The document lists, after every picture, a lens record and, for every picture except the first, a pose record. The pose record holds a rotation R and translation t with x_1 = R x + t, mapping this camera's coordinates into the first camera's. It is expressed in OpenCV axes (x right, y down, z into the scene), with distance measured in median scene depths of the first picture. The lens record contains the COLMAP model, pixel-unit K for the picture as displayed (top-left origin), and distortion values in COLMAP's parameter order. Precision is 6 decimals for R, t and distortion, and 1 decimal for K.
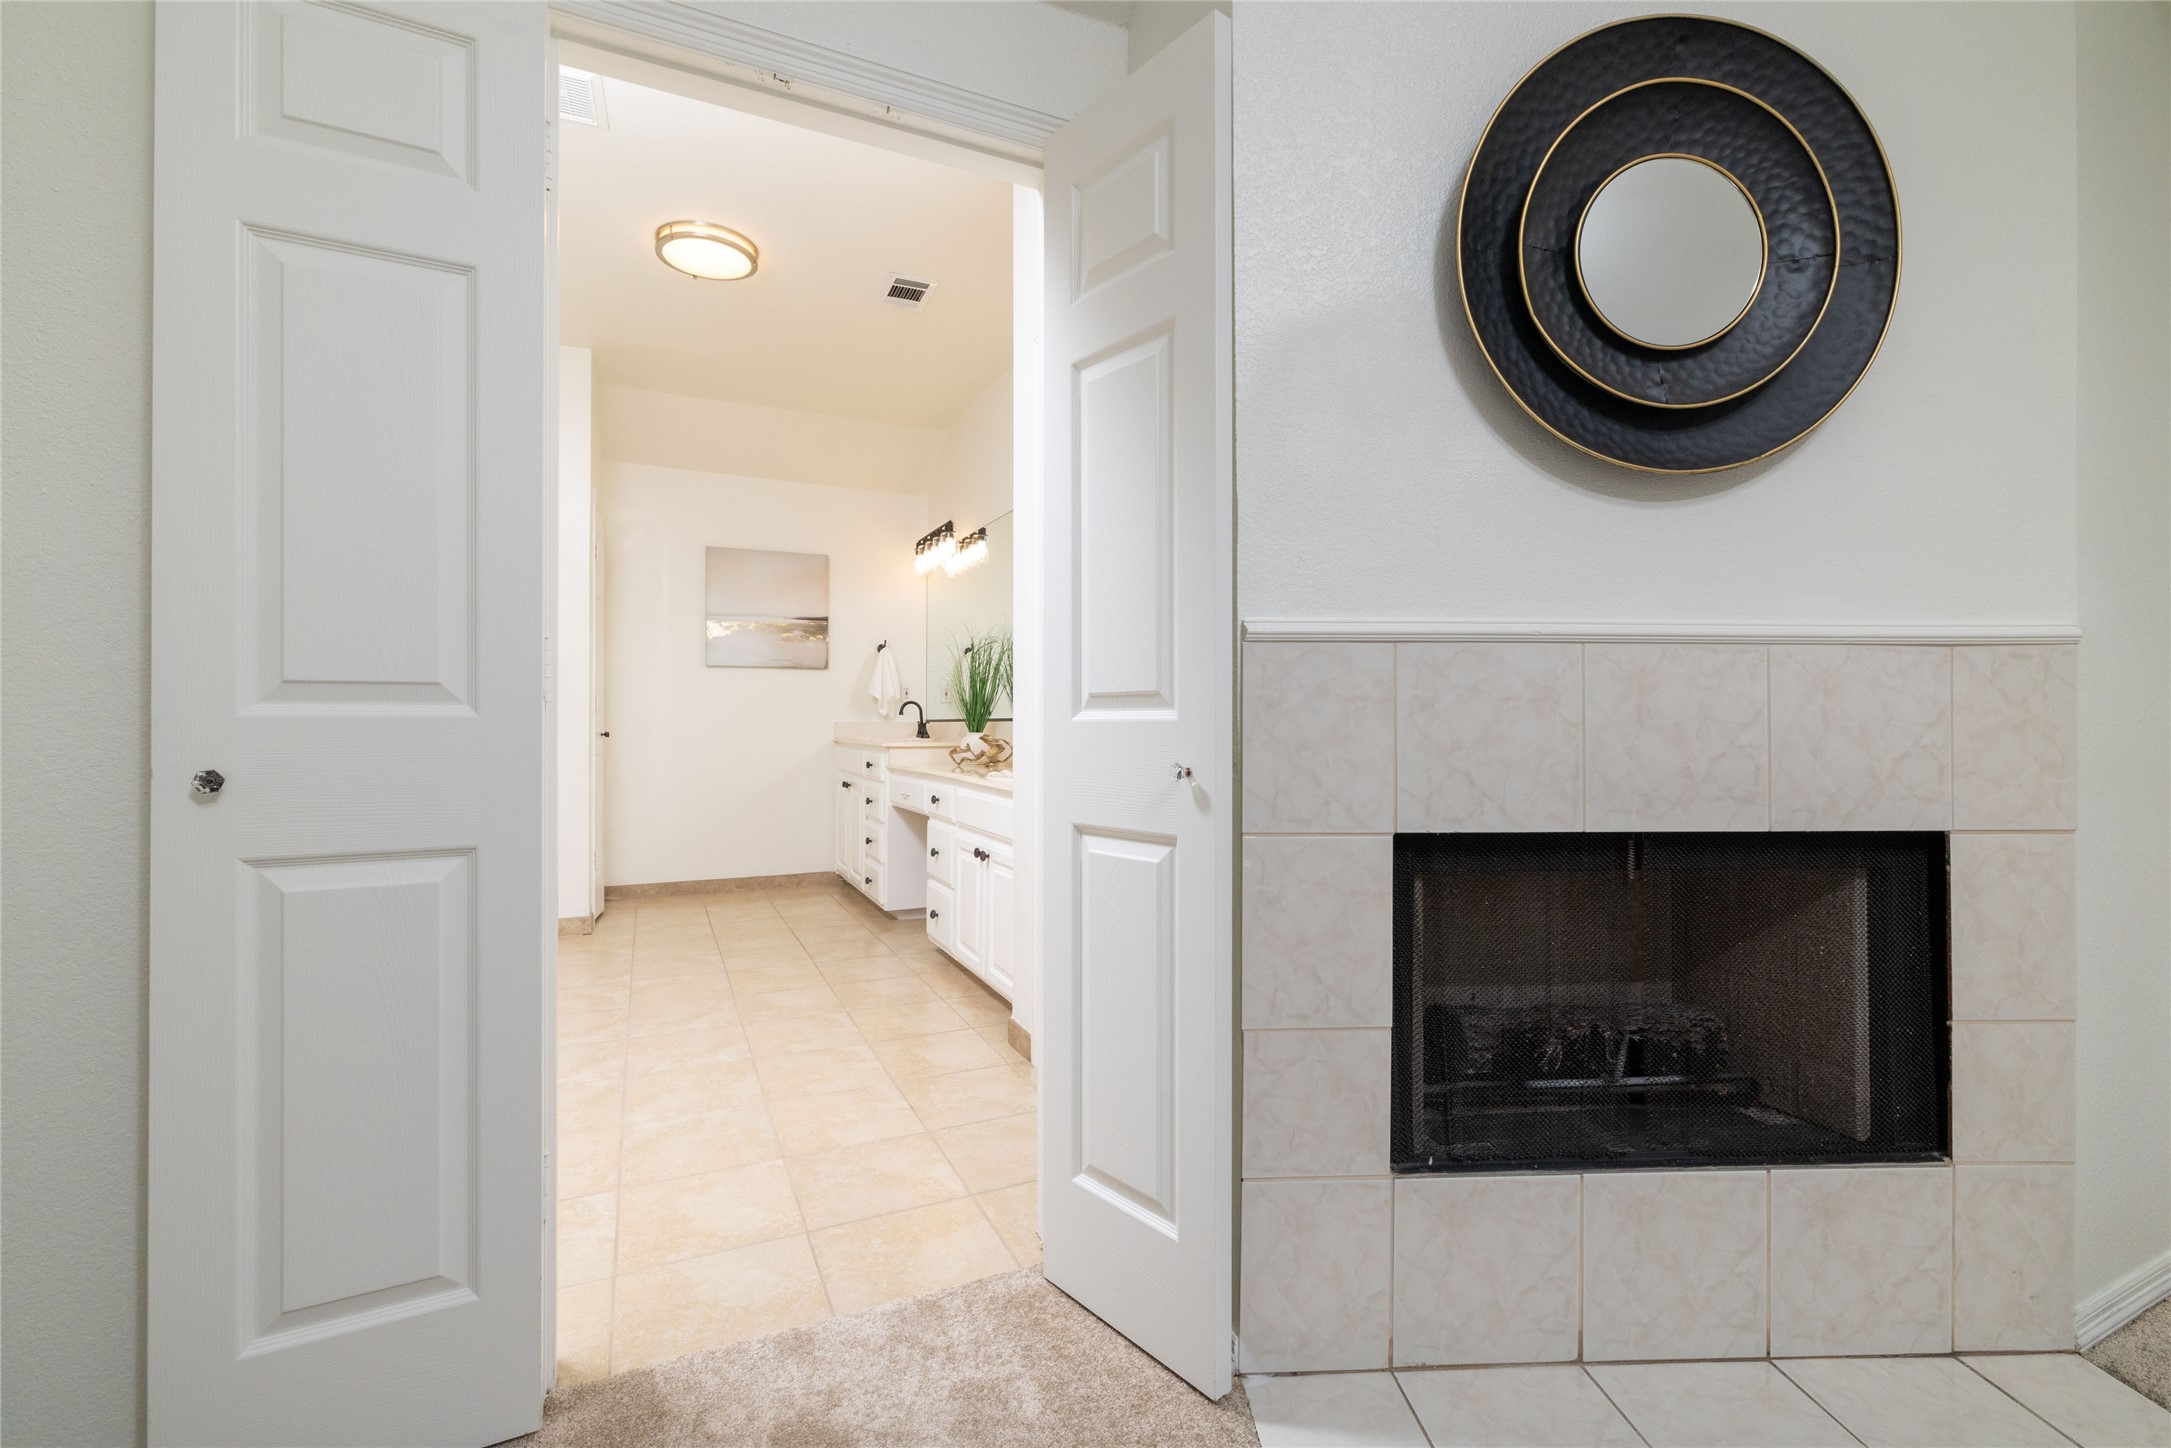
lens RADIAL K [[930.8, 0, 1092.2], [0, 930.8, 706.5], [0, 0, 1]] dist [-0.029645, -0.000185]
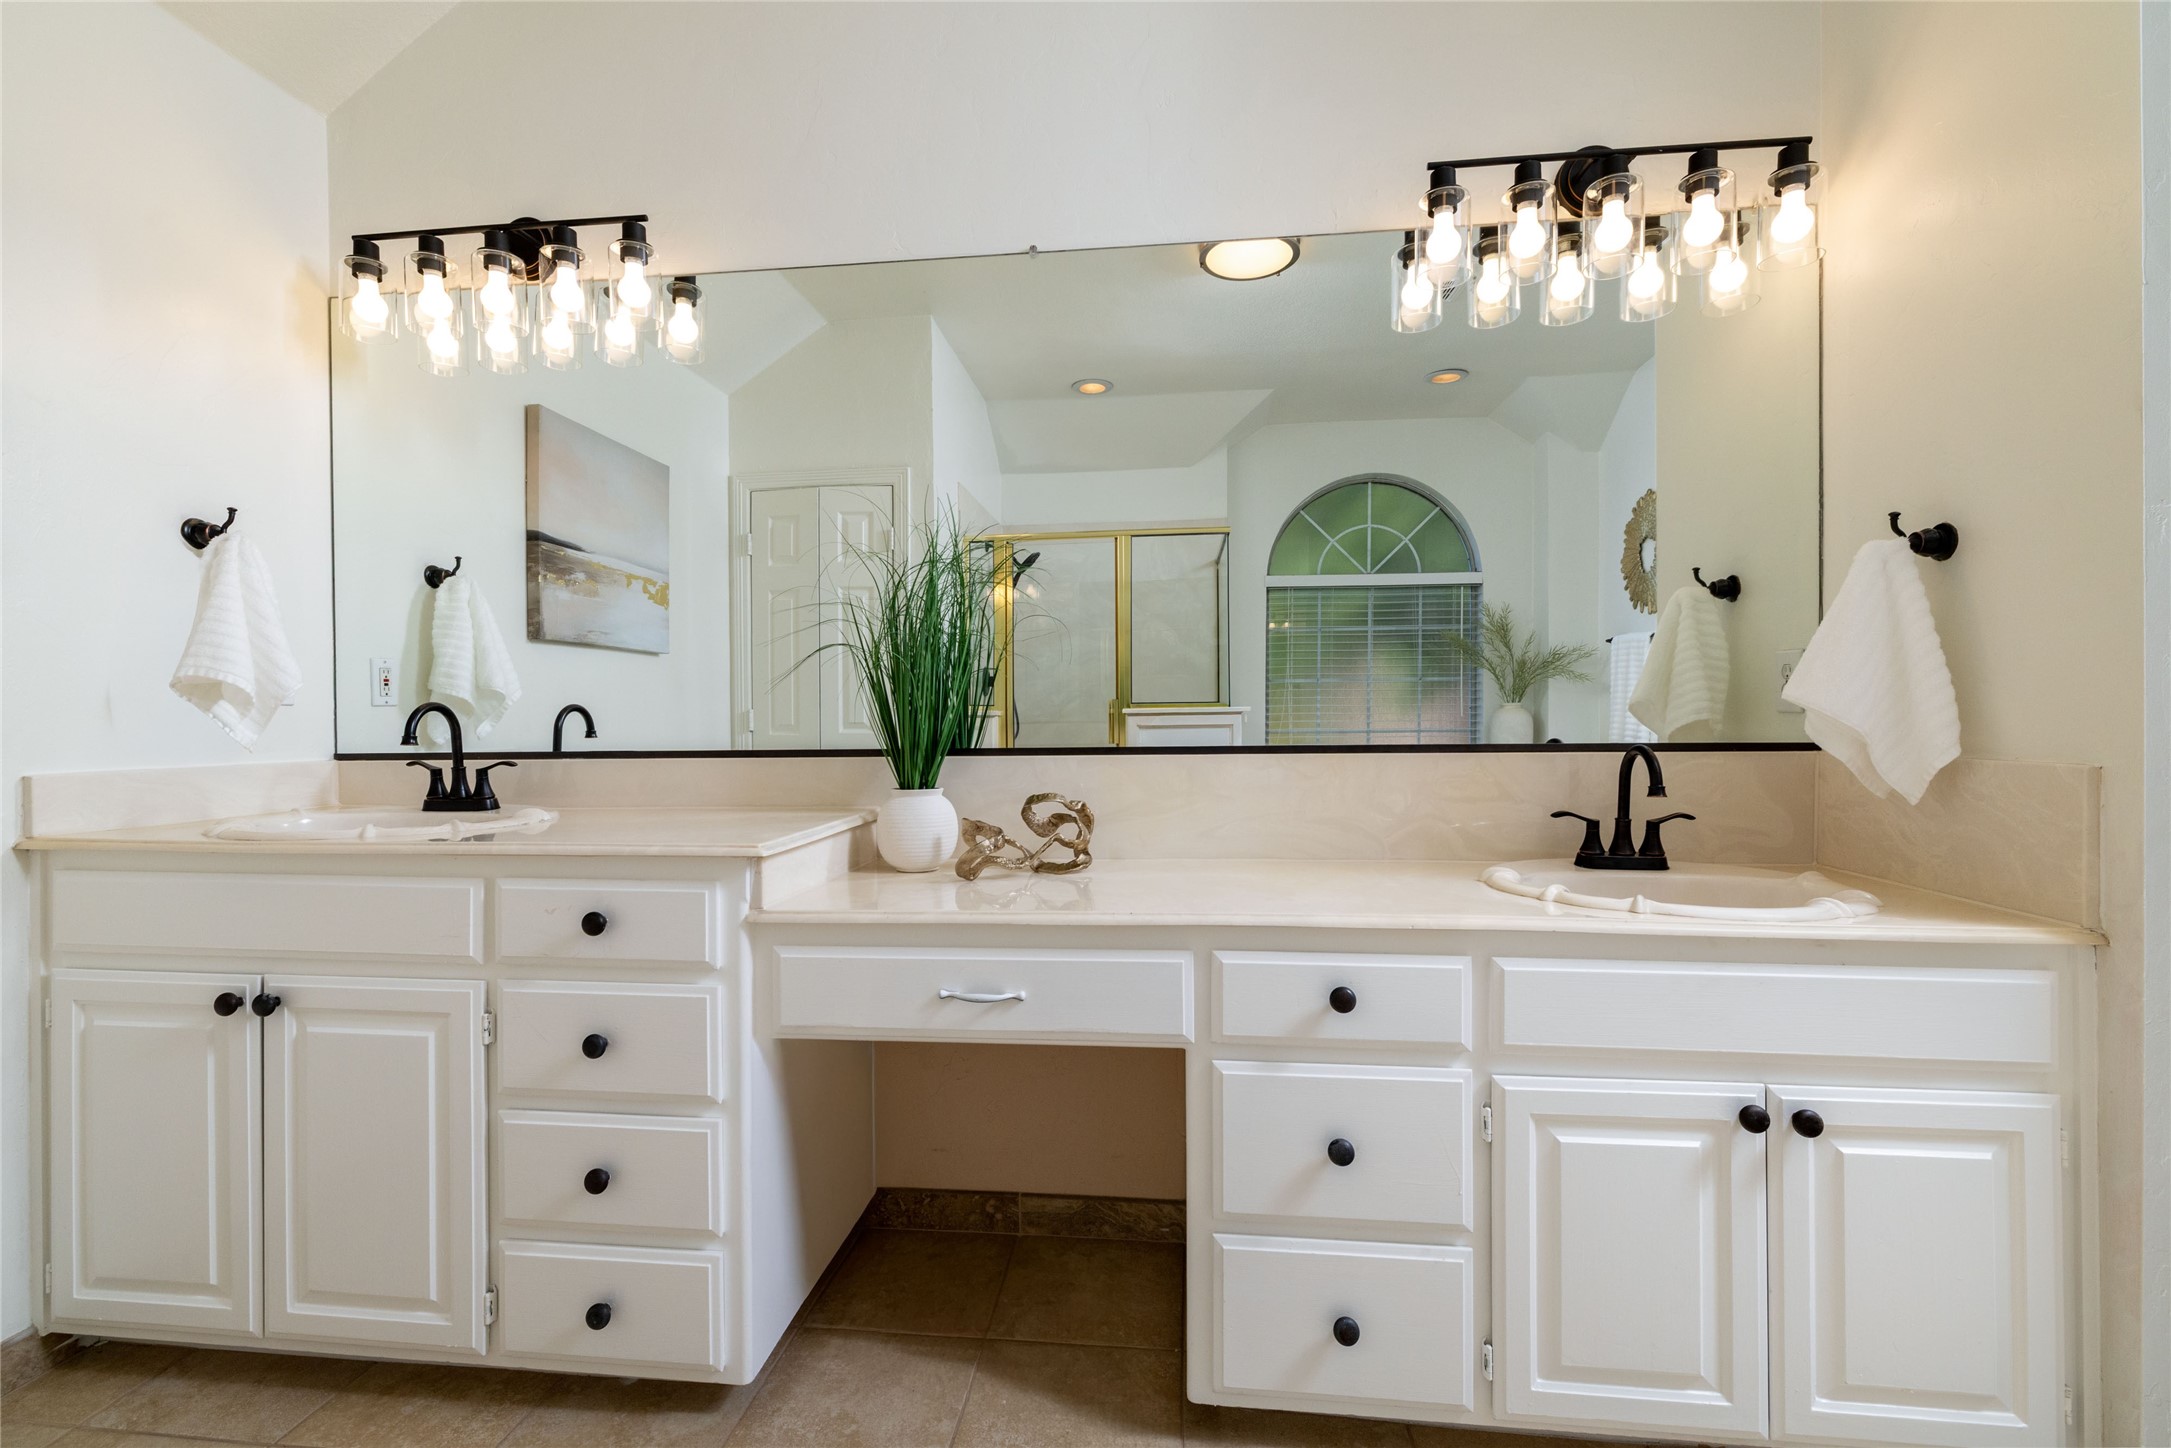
lens RADIAL K [[930.8, 0, 1092.2], [0, 930.8, 706.5], [0, 0, 1]] dist [-0.029645, -0.000185]
pose [[0.512863, 0.001798, 0.858469, -0.400212], [-0.000877, 0.999998, -0.001570, -0.004131], [-0.858470, 0.000053, 0.512863, 0.709324]]
